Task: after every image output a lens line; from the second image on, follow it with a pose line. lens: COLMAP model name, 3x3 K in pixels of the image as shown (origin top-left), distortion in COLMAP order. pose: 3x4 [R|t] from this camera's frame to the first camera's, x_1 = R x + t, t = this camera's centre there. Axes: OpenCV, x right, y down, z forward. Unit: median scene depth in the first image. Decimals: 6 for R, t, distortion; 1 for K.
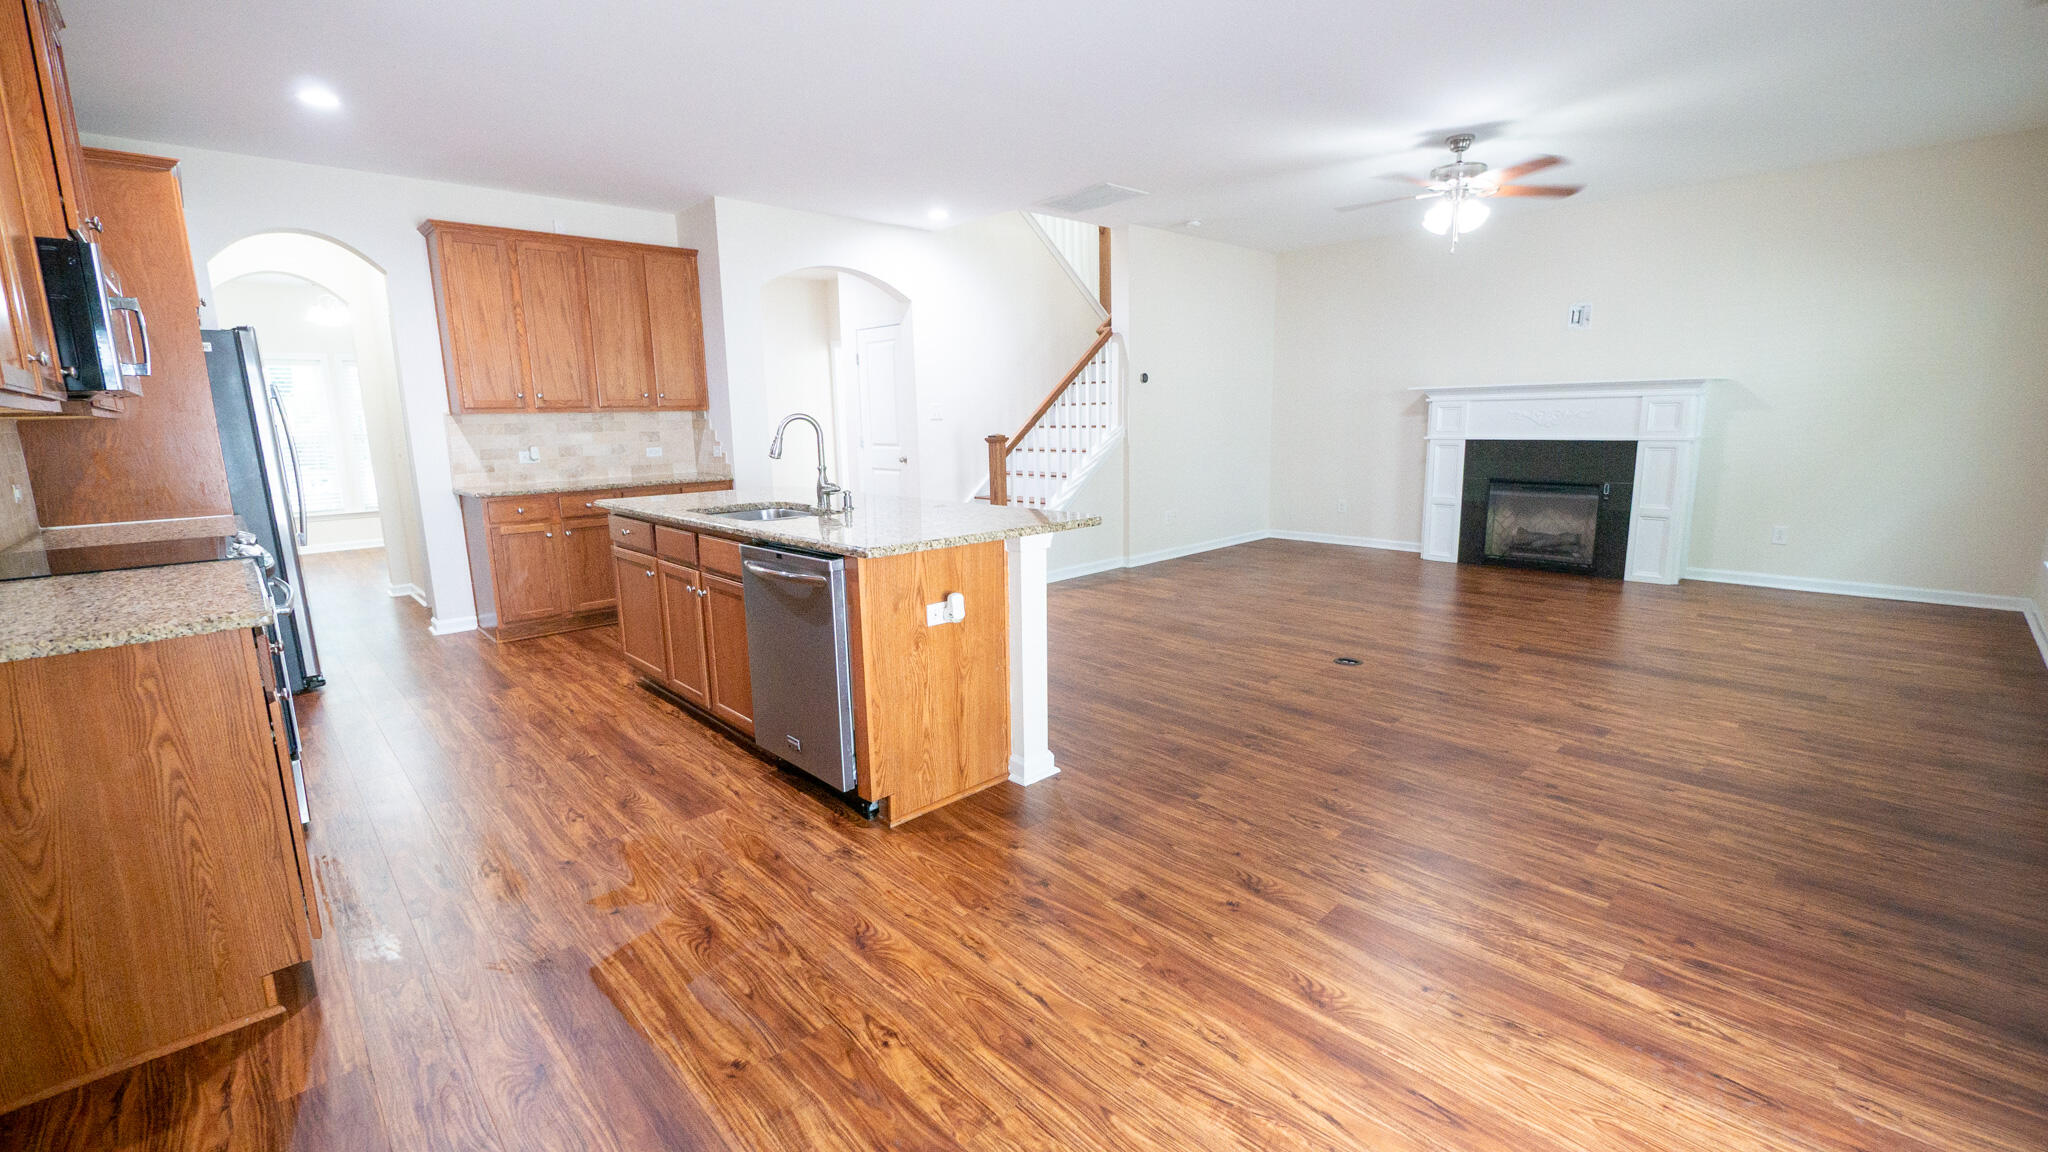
lens RADIAL K [[839.8, 0, 1006.0], [0, 839.8, 574.5], [0, 0, 1]] dist [-0.005682, -0.000066]
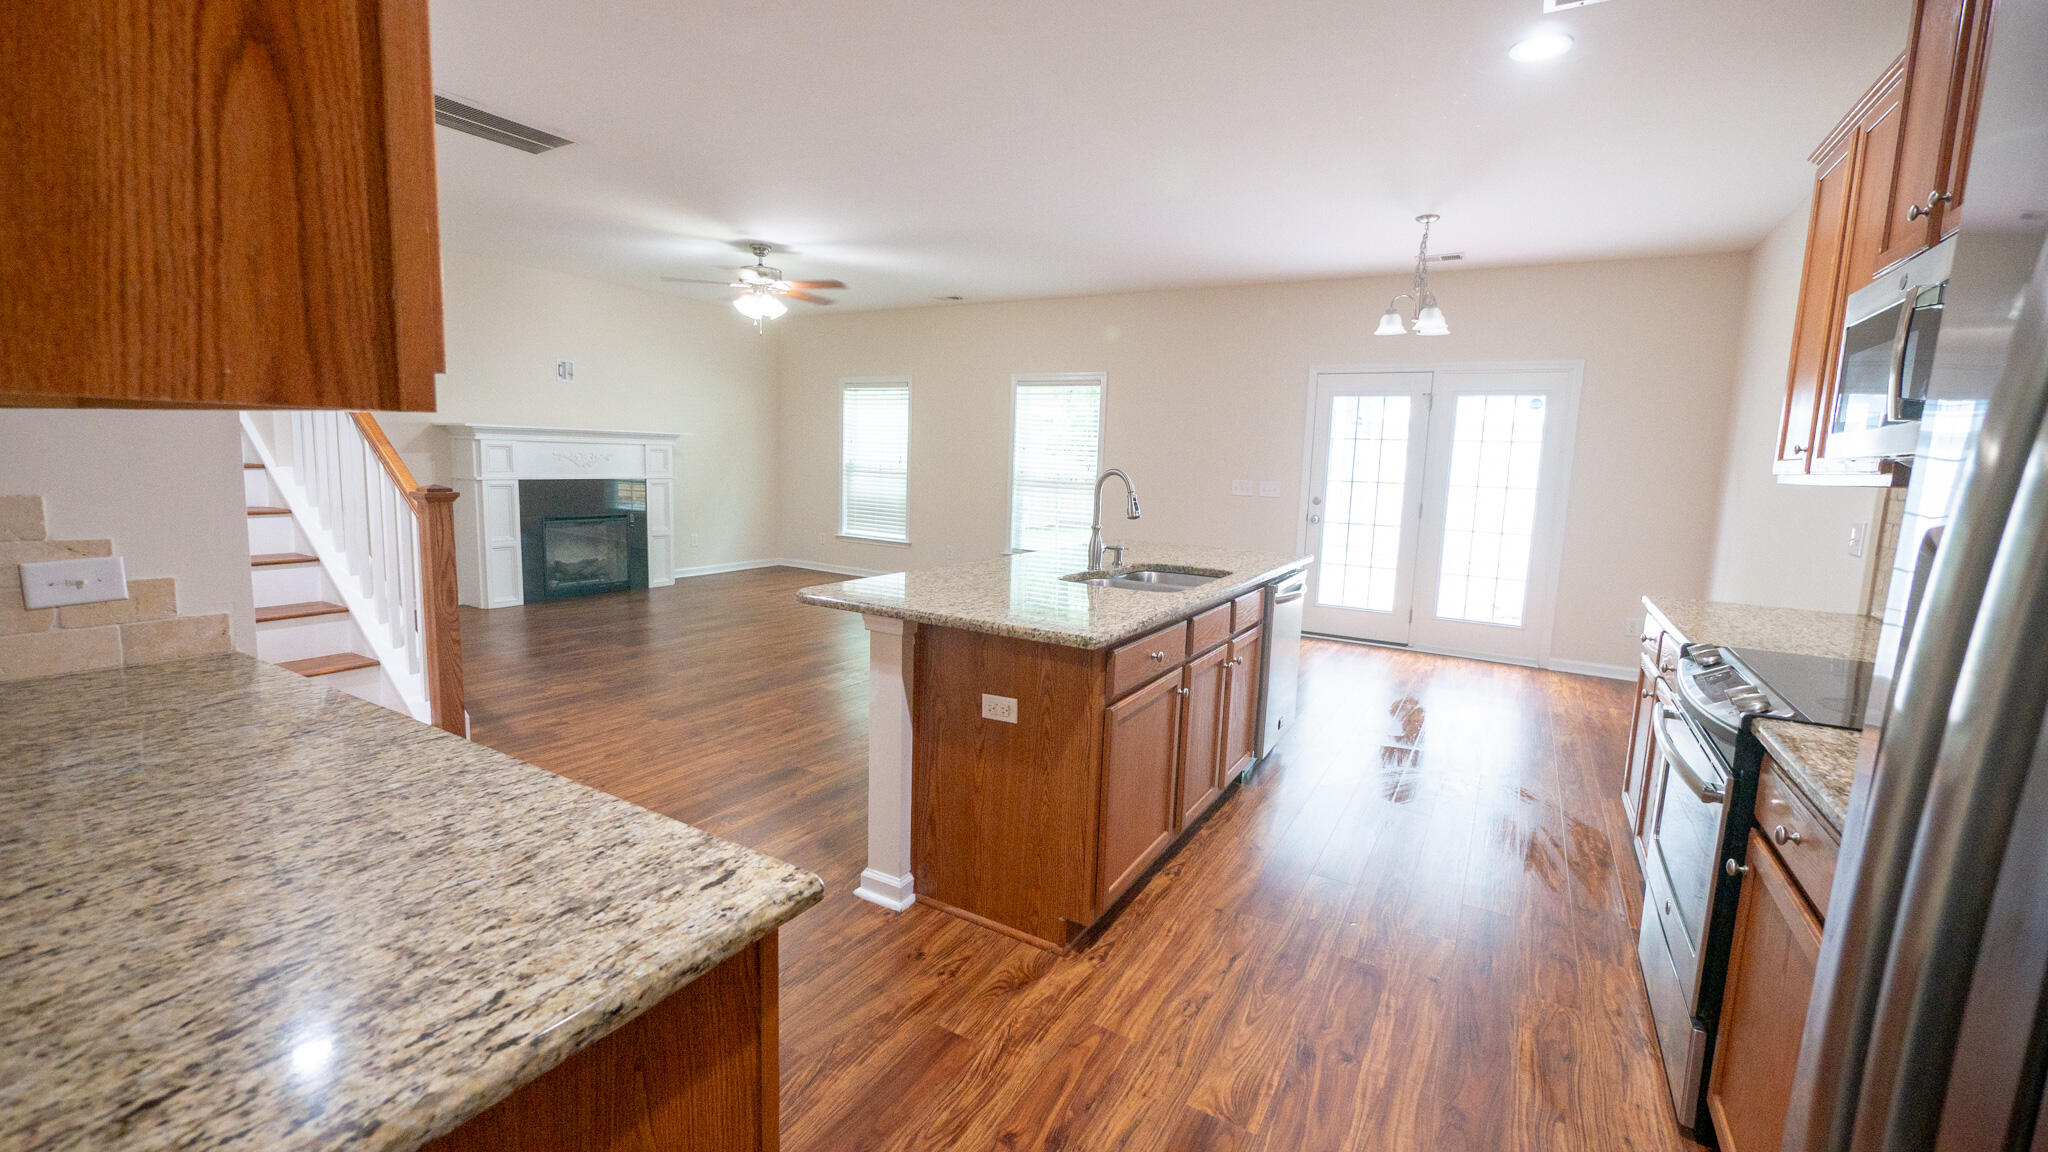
lens RADIAL K [[839.8, 0, 1030.7], [0, 839.8, 567.6], [0, 0, 1]] dist [-0.005682, -0.000066]
pose [[-0.287811, -0.114653, 0.950800, -0.674392], [0.146846, 0.975784, 0.162117, -0.153248], [-0.946362, 0.186280, -0.264004, 0.825470]]
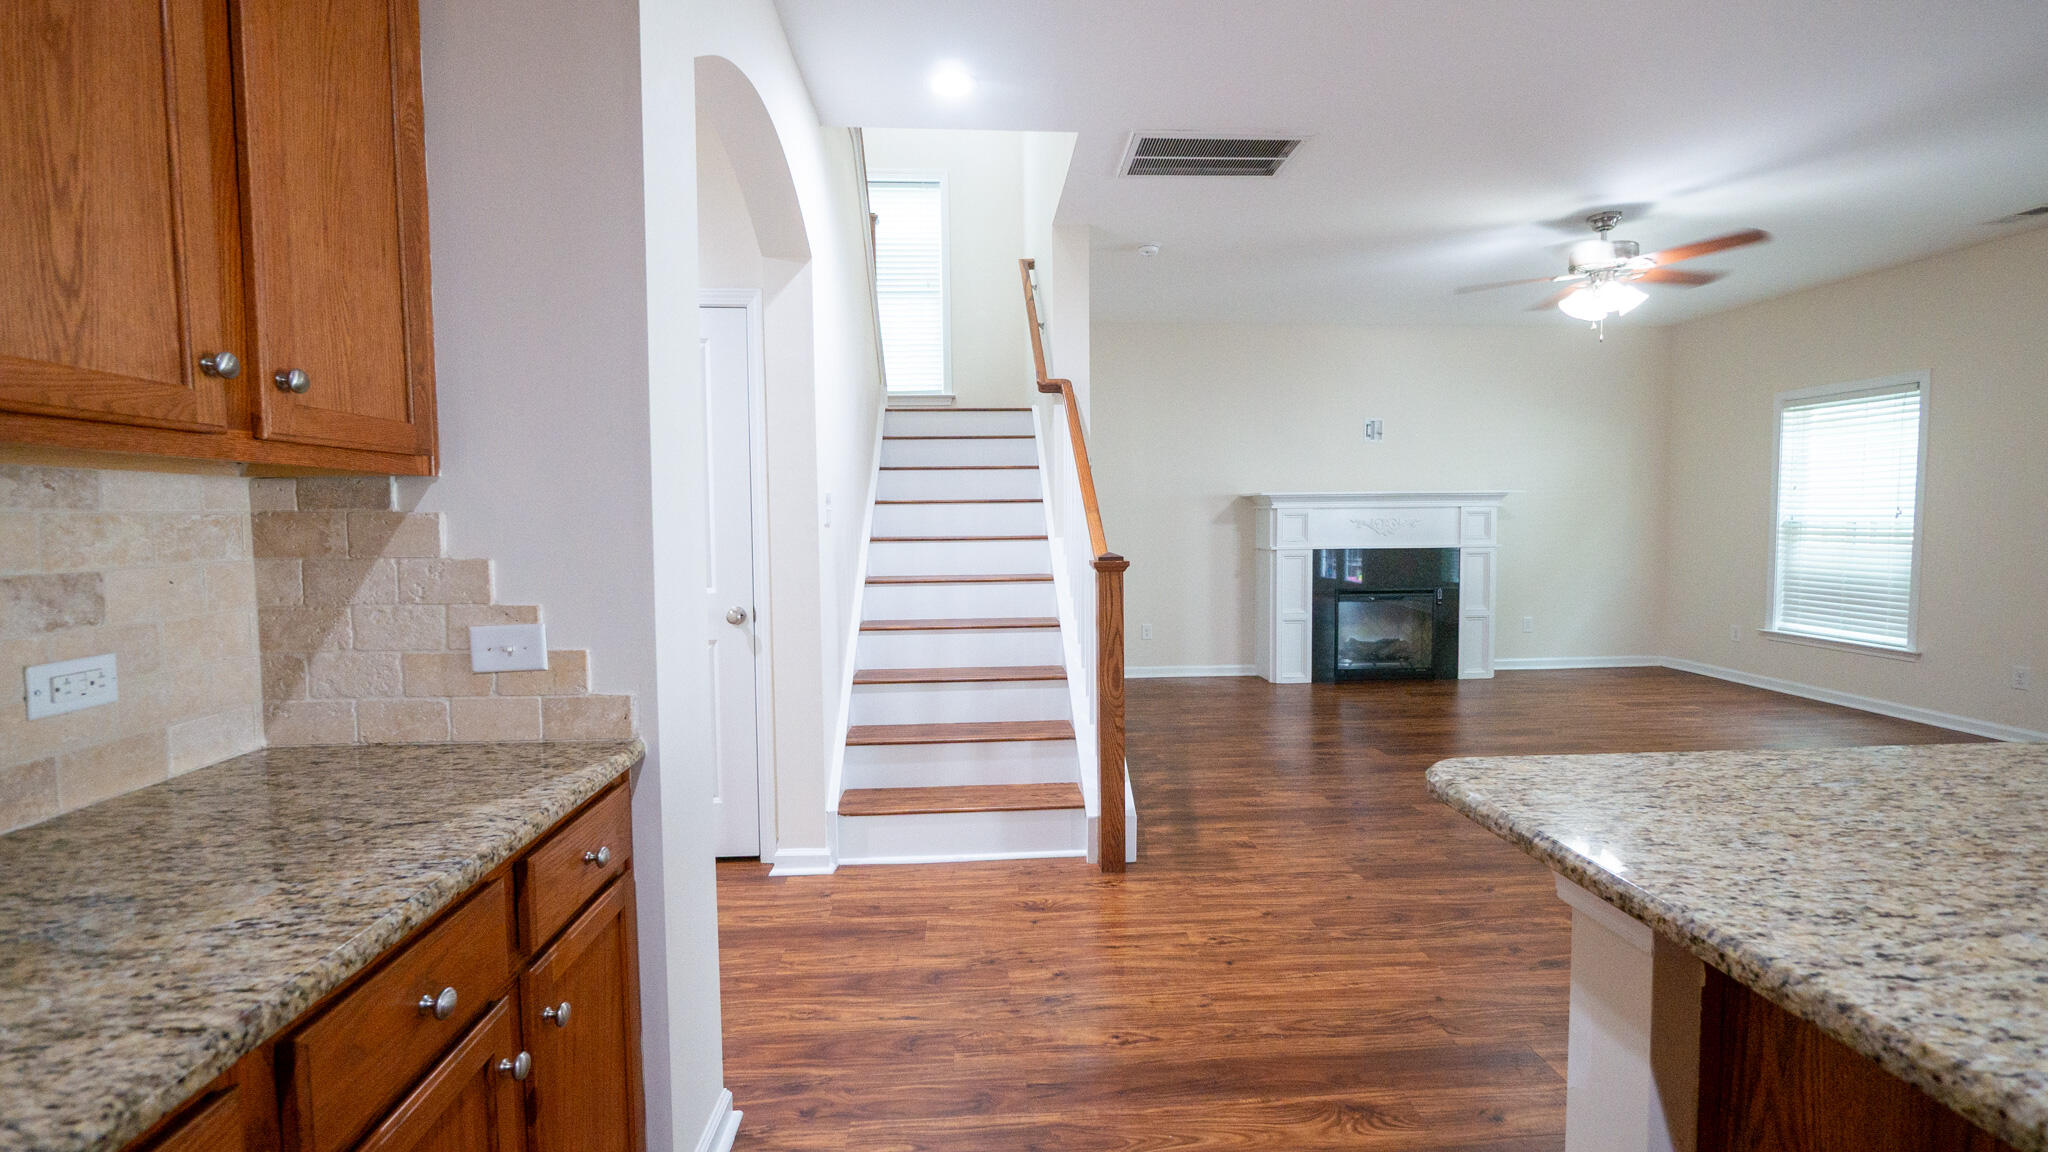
lens RADIAL K [[839.8, 0, 1034.9], [0, 839.8, 566.4], [0, 0, 1]] dist [-0.005682, -0.000066]
pose [[0.638499, -0.029787, 0.769046, -0.425501], [0.137688, 0.987551, -0.076065, -0.133161], [-0.757206, 0.154455, 0.634651, 0.752996]]
